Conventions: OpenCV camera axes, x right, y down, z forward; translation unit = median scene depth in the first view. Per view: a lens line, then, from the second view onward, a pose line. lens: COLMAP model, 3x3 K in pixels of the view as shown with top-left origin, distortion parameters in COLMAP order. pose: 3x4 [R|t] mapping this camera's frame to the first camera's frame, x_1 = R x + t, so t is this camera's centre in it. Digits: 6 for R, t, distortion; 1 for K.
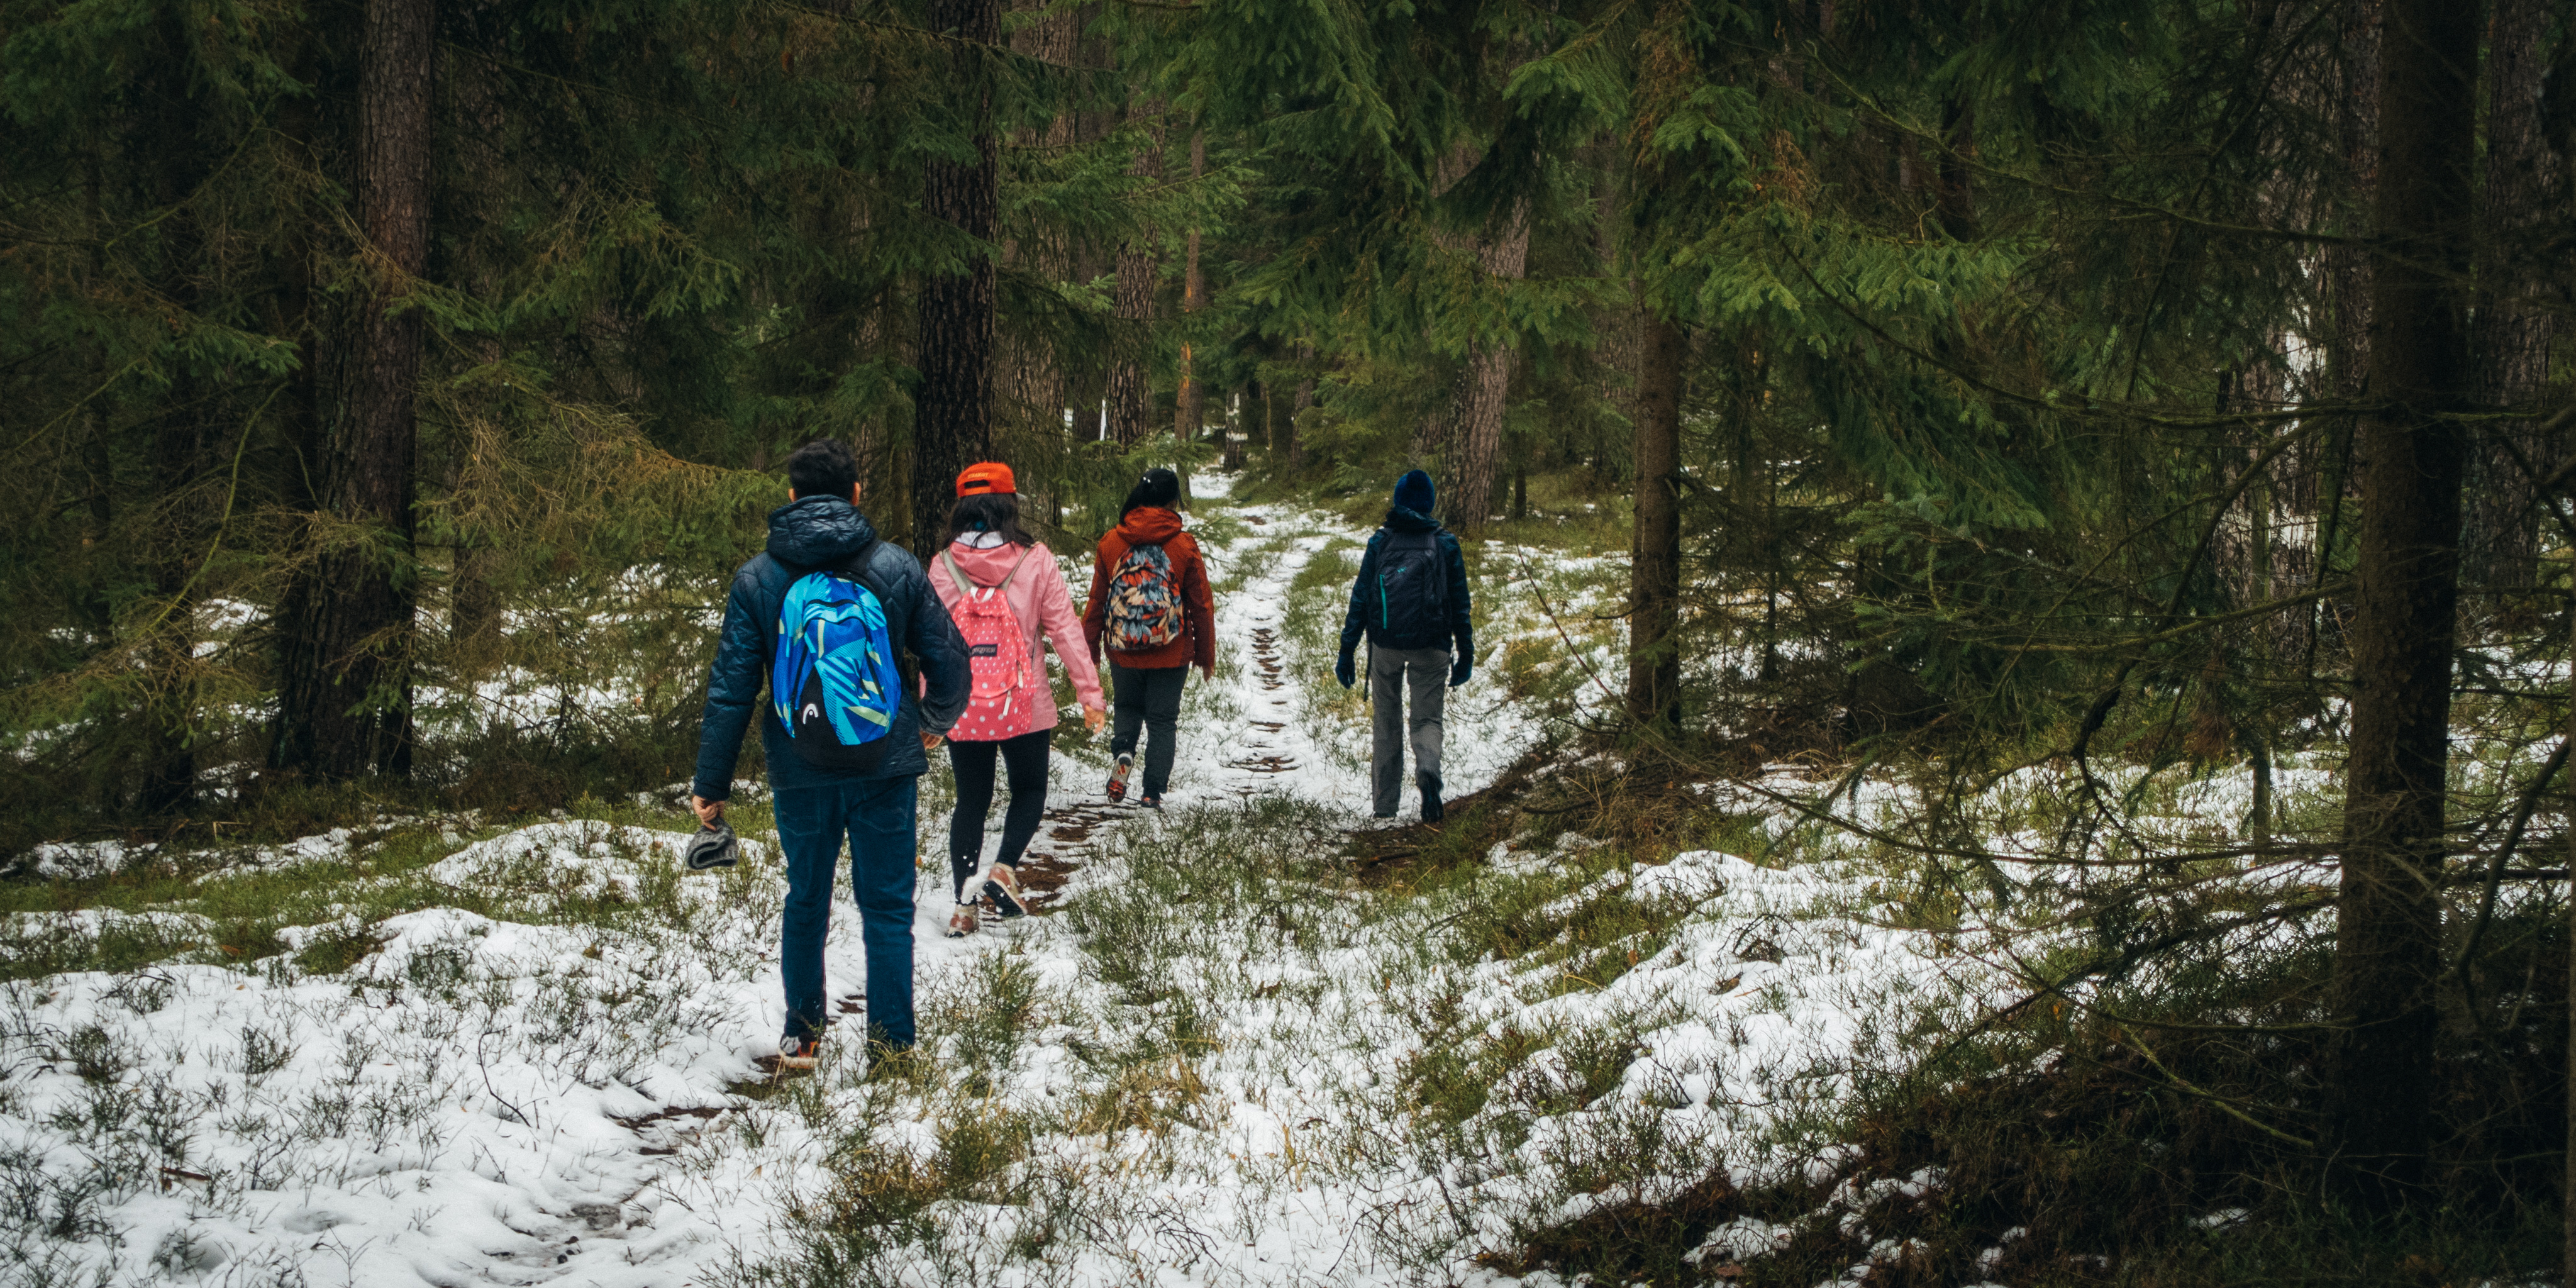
lens RADIAL K [[4921.7, 0, 1288.0], [0, 4921.7, 644.0], [0, 0, 1]] dist [0.077032, 0.086475]
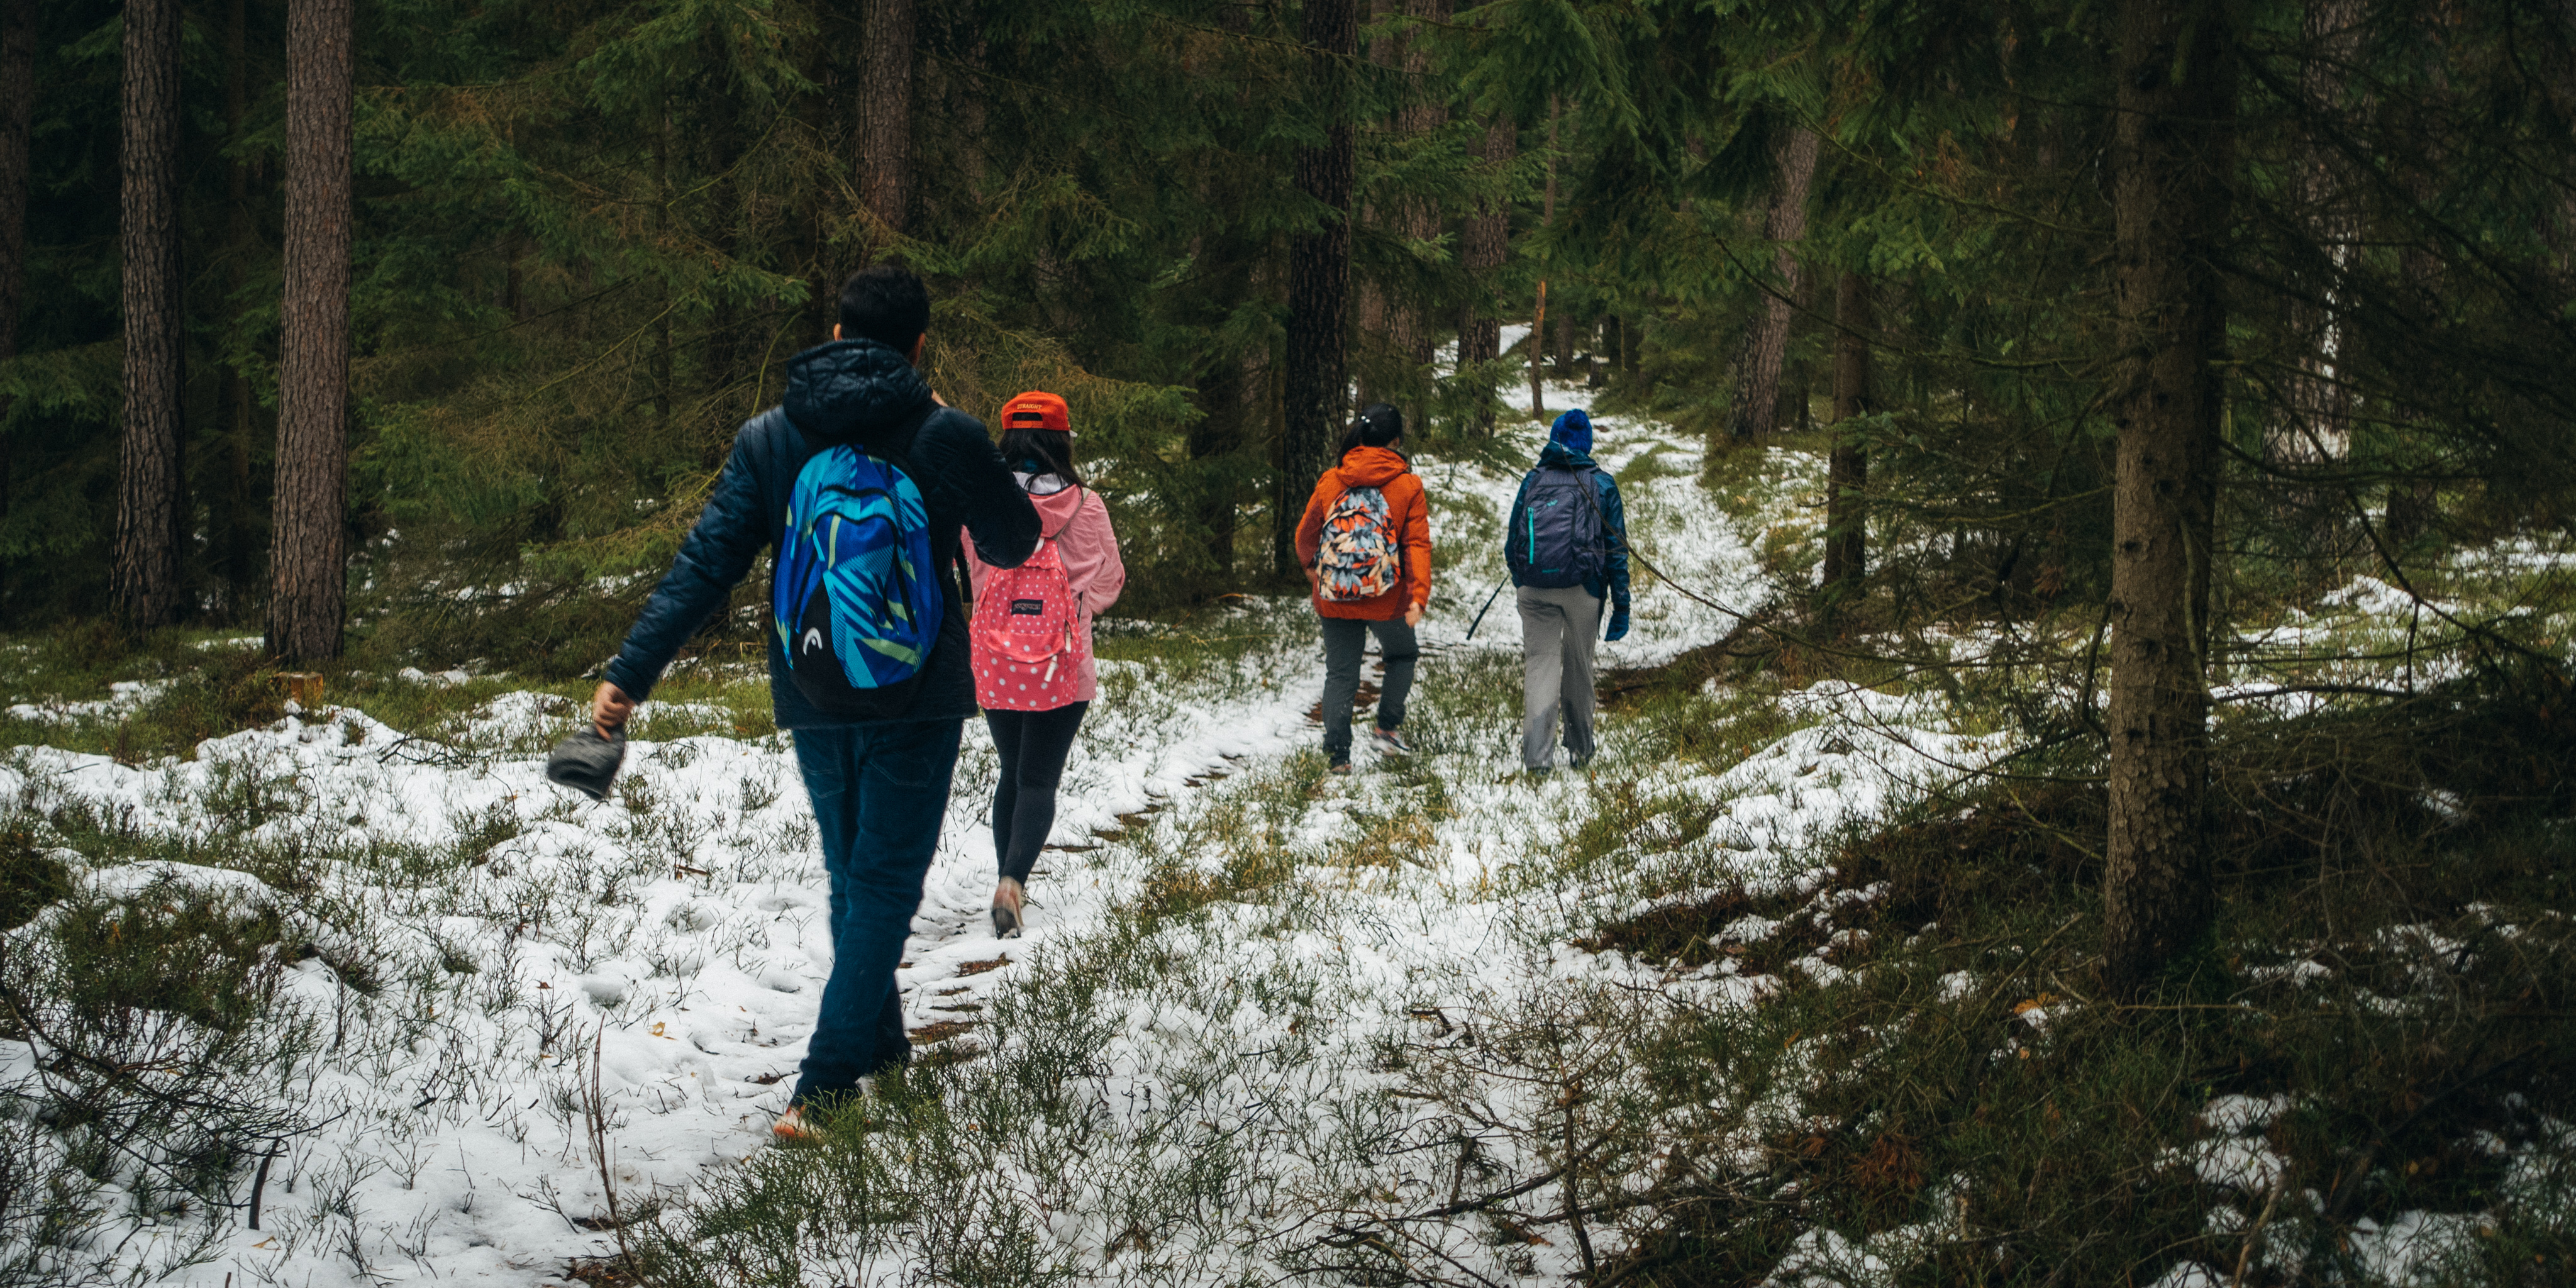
lens RADIAL K [[4088.8, 0, 1288.0], [0, 4088.8, 644.0], [0, 0, 1]] dist [0.320727, -4.058729]
pose [[0.995850, 0.019484, -0.088901, 0.035158], [-0.017018, 0.999451, 0.028413, 0.003278], [0.089406, -0.026782, 0.995635, -0.110560]]
